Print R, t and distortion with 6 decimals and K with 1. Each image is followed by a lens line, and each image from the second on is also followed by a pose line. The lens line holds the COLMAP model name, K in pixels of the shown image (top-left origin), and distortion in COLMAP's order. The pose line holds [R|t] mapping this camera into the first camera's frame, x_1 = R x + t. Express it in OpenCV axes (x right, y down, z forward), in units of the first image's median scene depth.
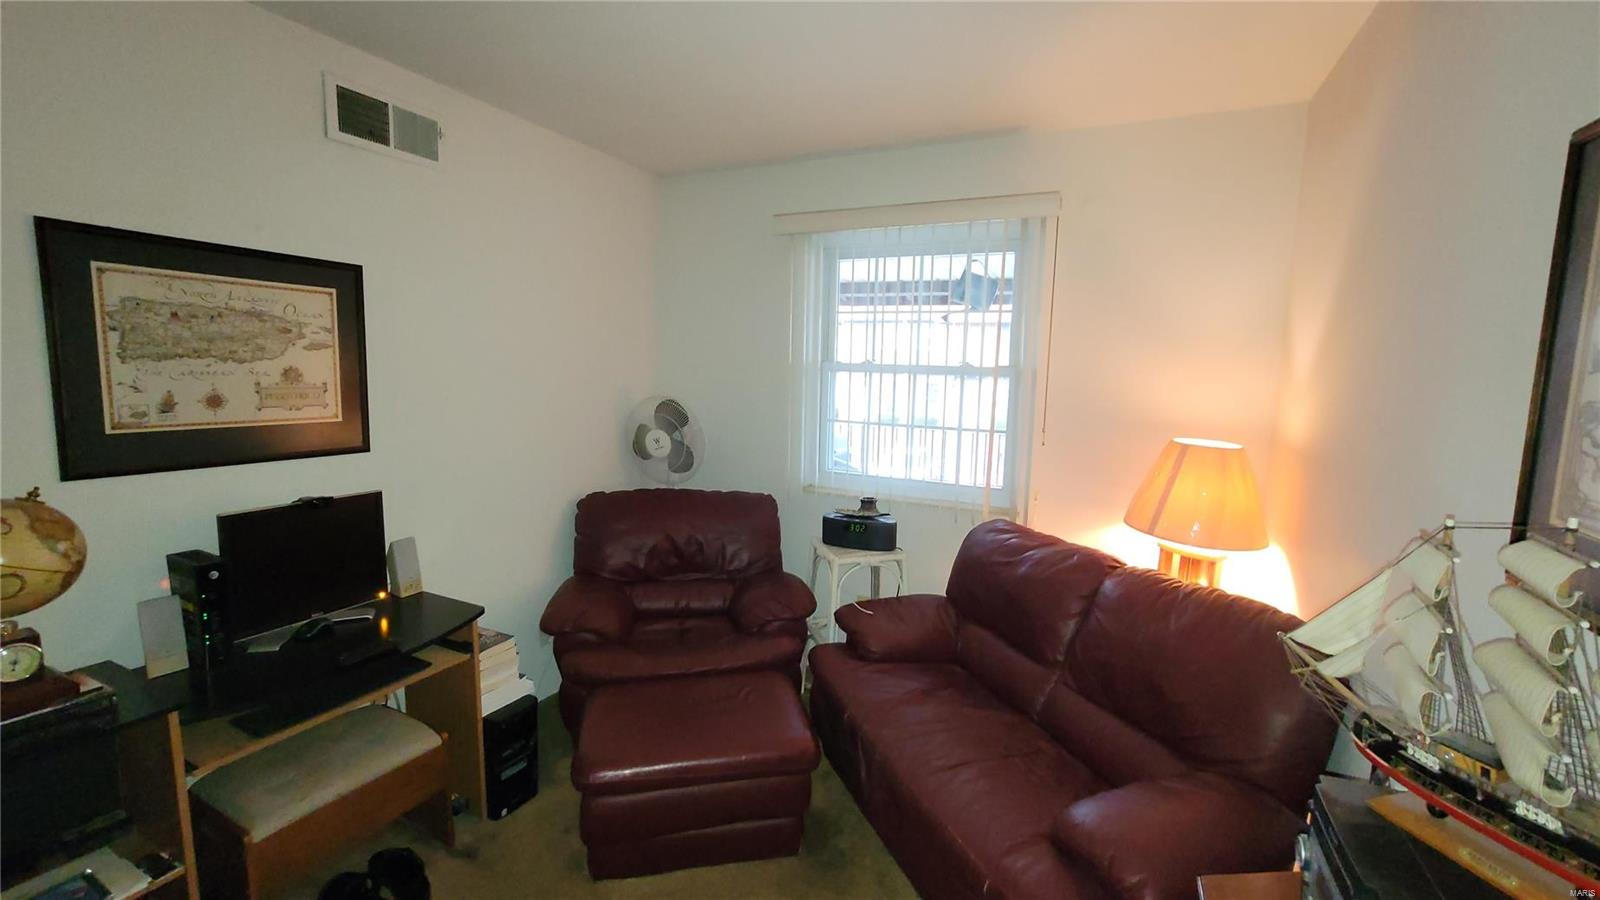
lens RADIAL K [[662.3, 0, 790.9], [0, 662.3, 449.7], [0, 0, 1]] dist [-0.005265, 0.000435]
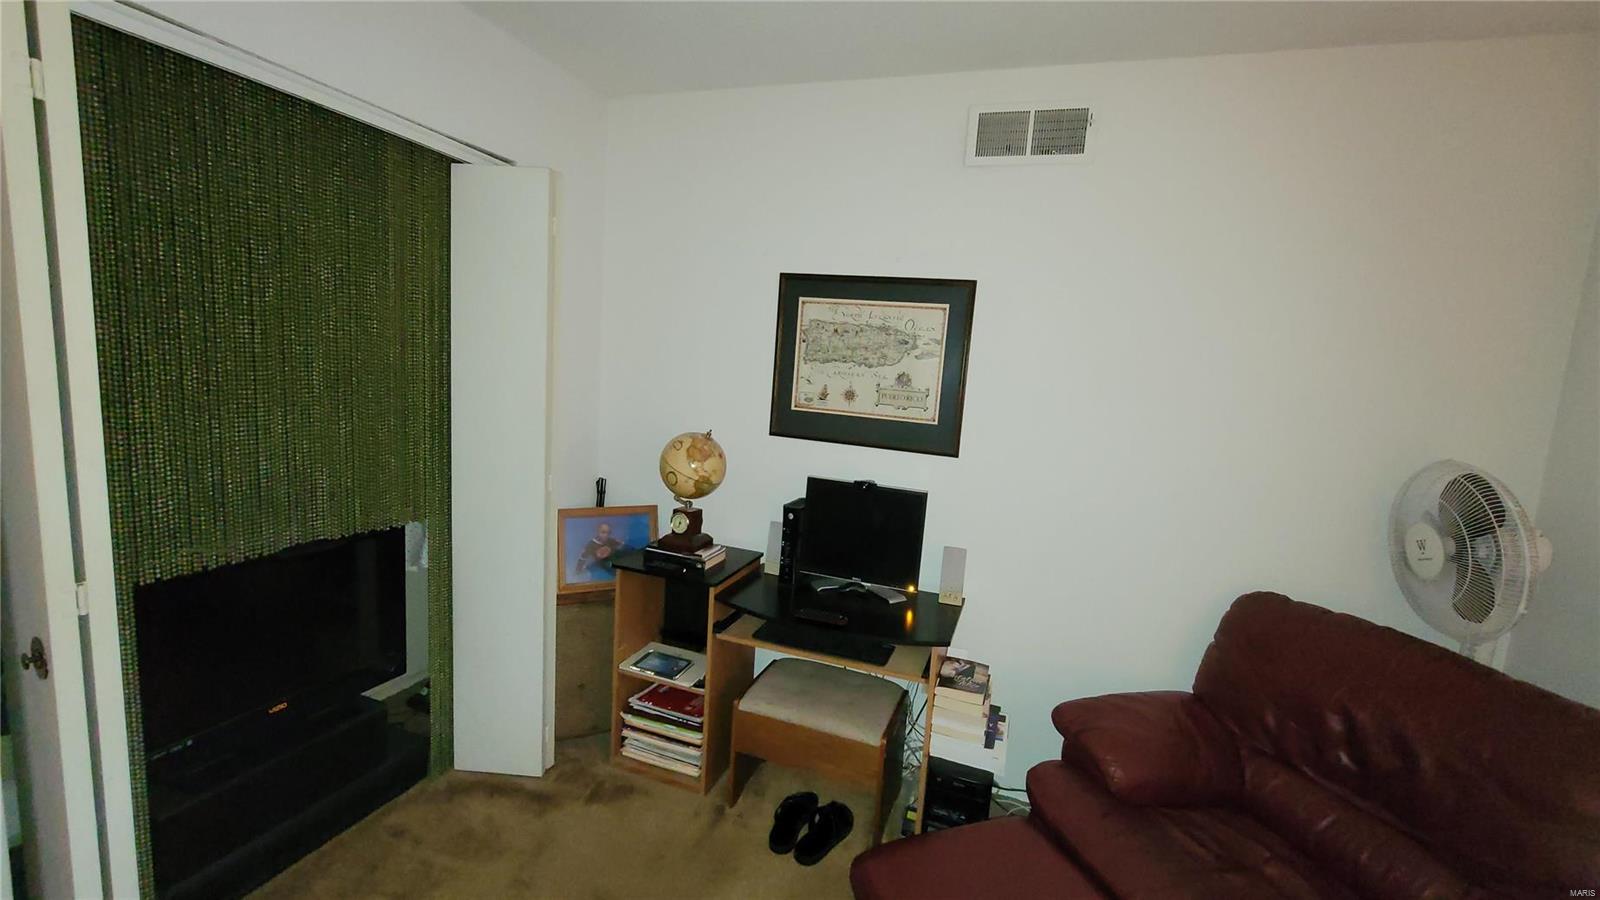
lens RADIAL K [[662.3, 0, 797.5], [0, 662.3, 446.8], [0, 0, 1]] dist [-0.005265, 0.000435]
pose [[0.122482, 0.120218, -0.985163, 0.412969], [-0.190319, 0.977060, 0.095567, -0.075342], [0.974052, 0.175790, 0.142552, 0.688842]]
